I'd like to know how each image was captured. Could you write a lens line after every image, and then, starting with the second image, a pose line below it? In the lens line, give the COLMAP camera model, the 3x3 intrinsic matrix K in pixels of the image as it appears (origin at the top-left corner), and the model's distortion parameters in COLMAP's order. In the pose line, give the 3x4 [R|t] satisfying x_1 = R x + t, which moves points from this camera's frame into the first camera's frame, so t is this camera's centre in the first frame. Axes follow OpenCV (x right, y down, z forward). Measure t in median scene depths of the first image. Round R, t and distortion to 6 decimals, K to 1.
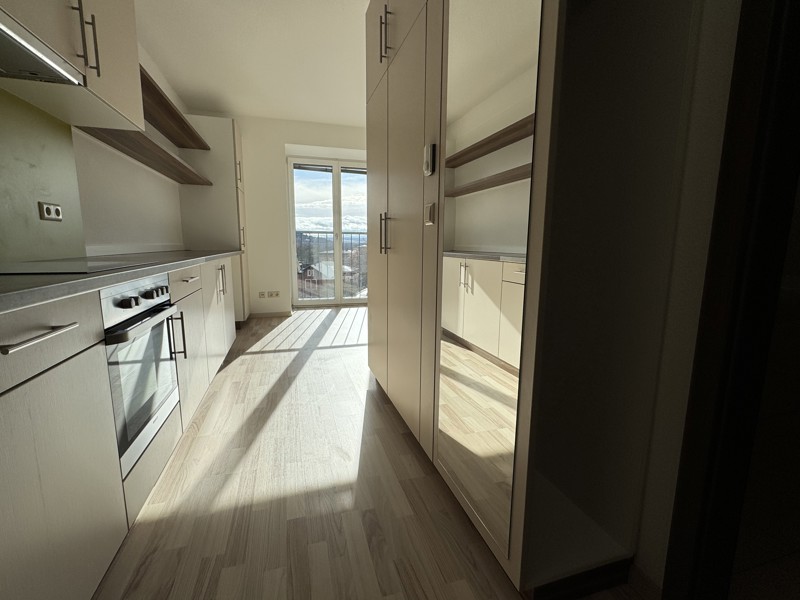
lens RADIAL K [[360.1, 0, 399.2], [0, 360.1, 299.3], [0, 0, 1]] dist [-0.001335, -0.000573]
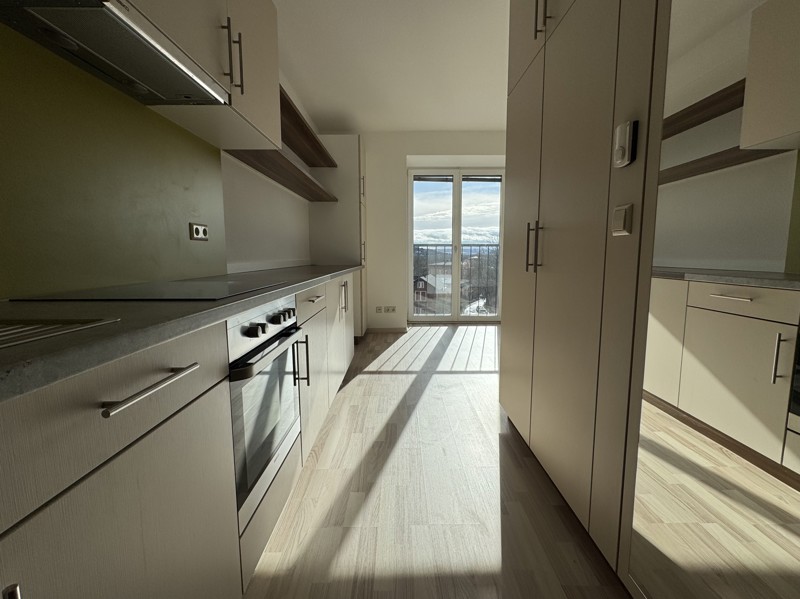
lens RADIAL K [[369.6, 0, 402.6], [0, 369.6, 297.7], [0, 0, 1]] dist [-0.002418, -0.000684]
pose [[0.958606, 0.021592, -0.283915, -0.073841], [-0.032599, 0.998887, -0.034101, -0.027290], [0.282863, 0.041945, 0.958243, 0.113972]]
